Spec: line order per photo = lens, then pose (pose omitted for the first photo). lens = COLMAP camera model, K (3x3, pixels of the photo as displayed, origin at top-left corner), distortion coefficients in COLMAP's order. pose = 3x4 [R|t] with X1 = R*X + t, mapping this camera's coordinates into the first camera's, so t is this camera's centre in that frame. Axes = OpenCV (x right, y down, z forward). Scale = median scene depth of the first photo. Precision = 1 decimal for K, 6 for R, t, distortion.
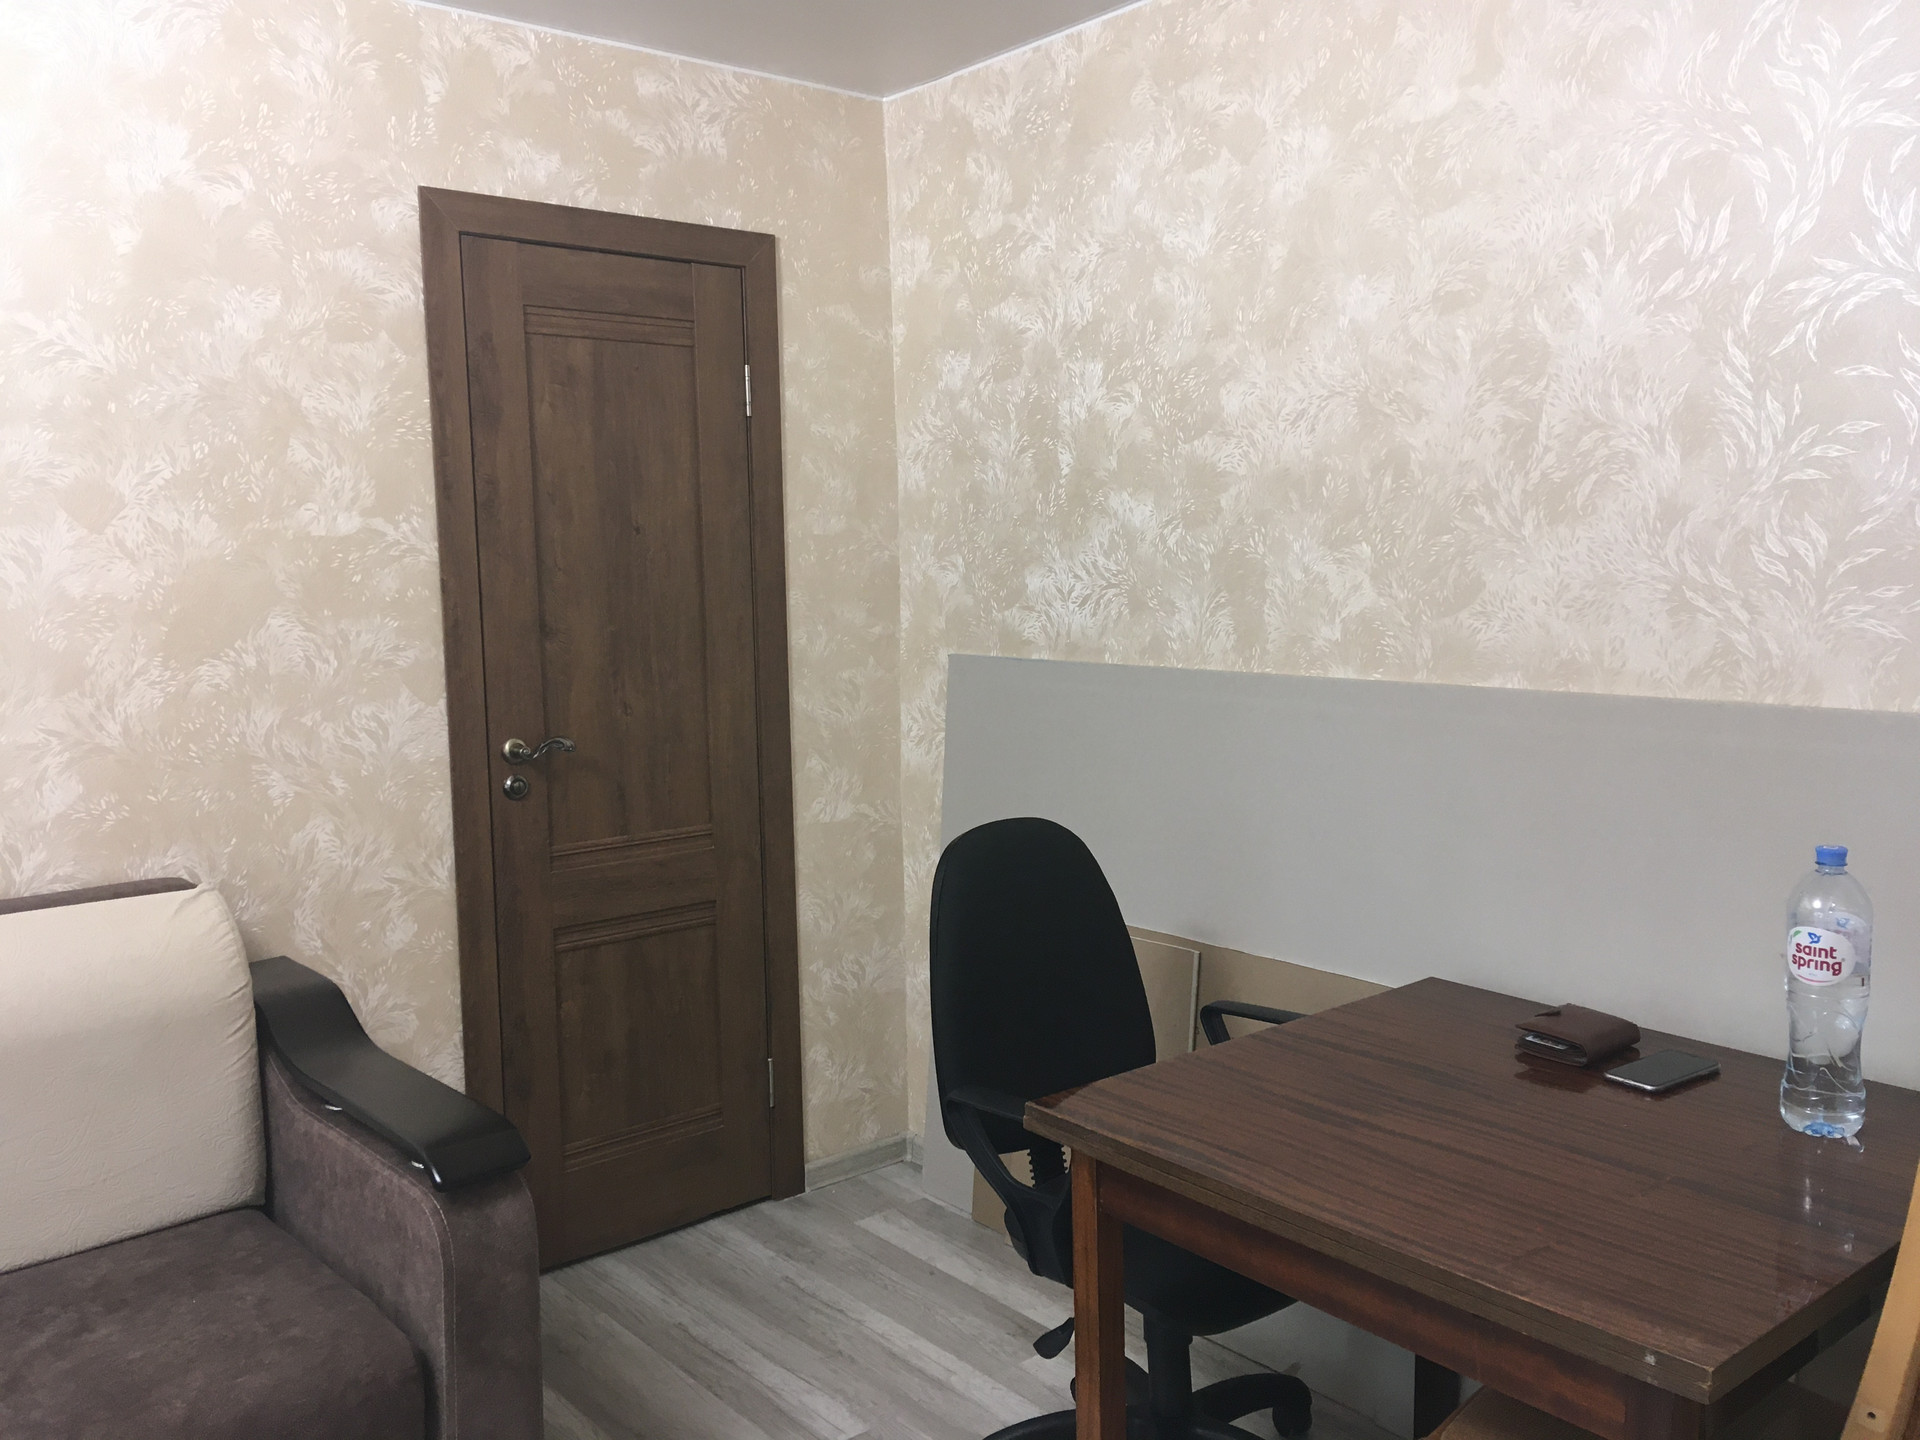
lens RADIAL K [[1619.3, 0, 966.2], [0, 1619.3, 712.4], [0, 0, 1]] dist [0.120746, -0.186141]
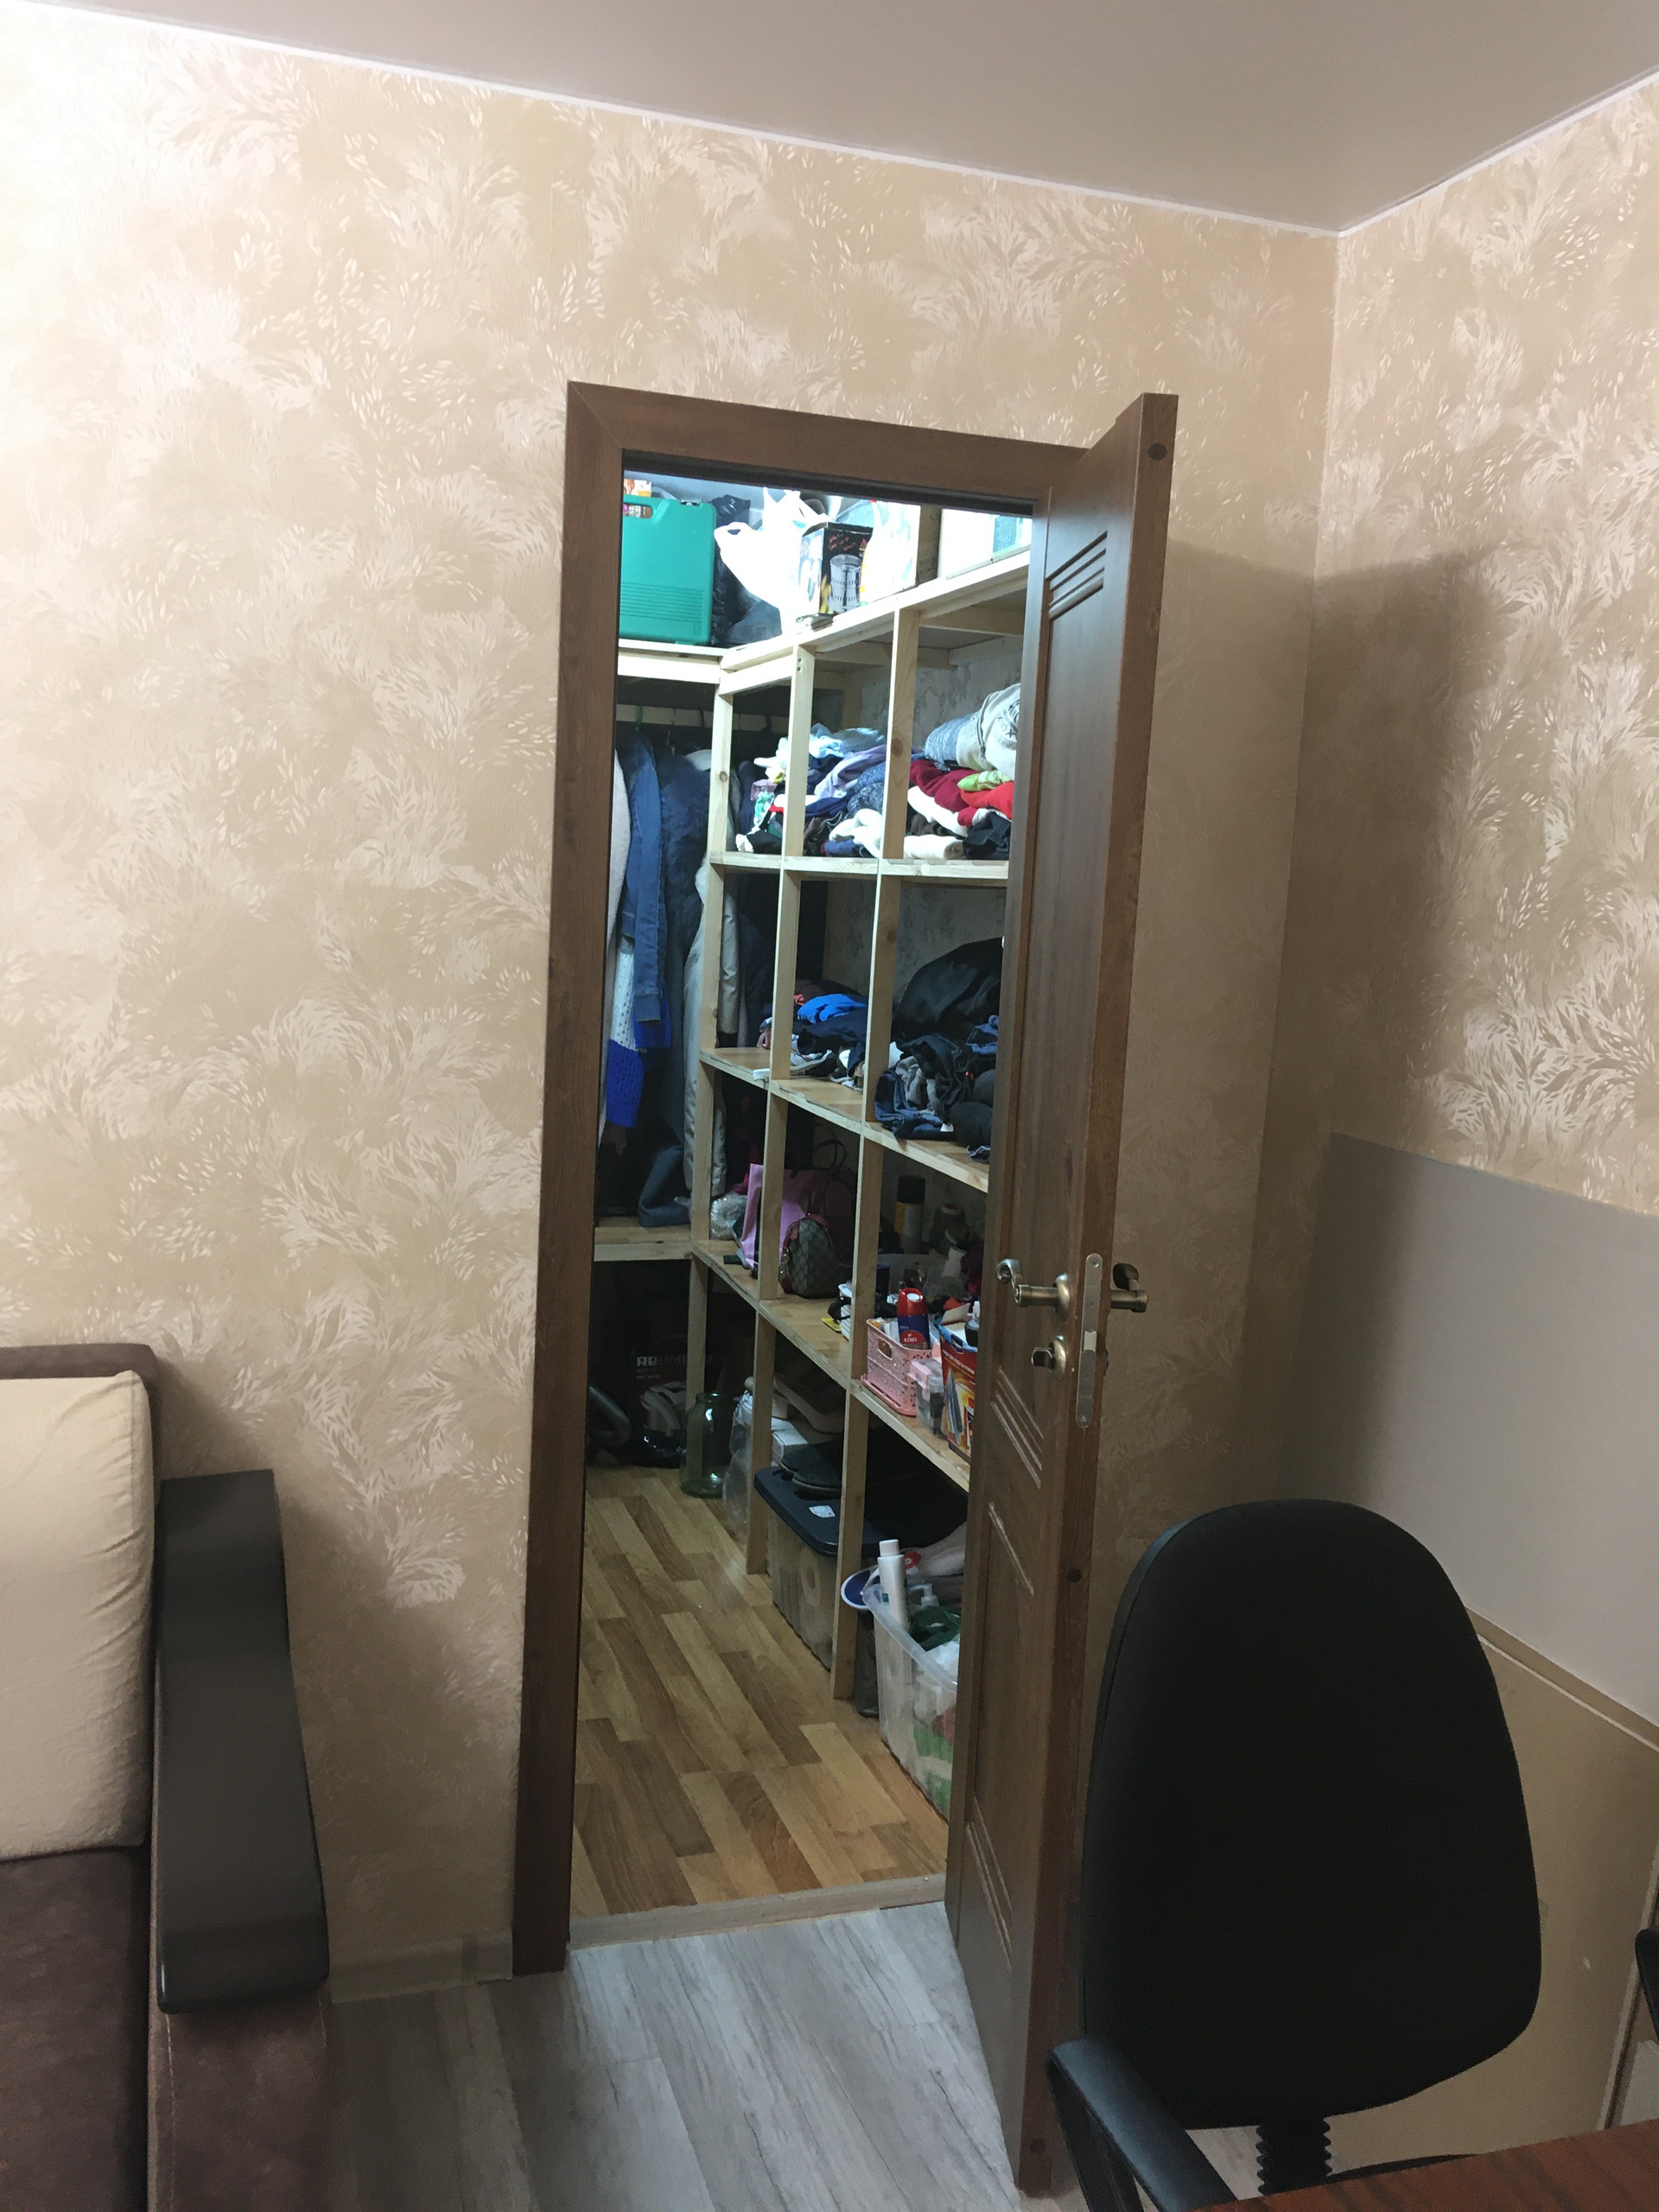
lens RADIAL K [[1865.5, 0, 821.9], [0, 1865.5, 1104.3], [0, 0, 1]] dist [0.120746, -0.186141]
pose [[0.923298, 0.115637, -0.366264, 0.084947], [-0.106727, 0.993289, 0.044560, -0.068315], [0.368959, -0.002052, 0.929443, 0.308165]]
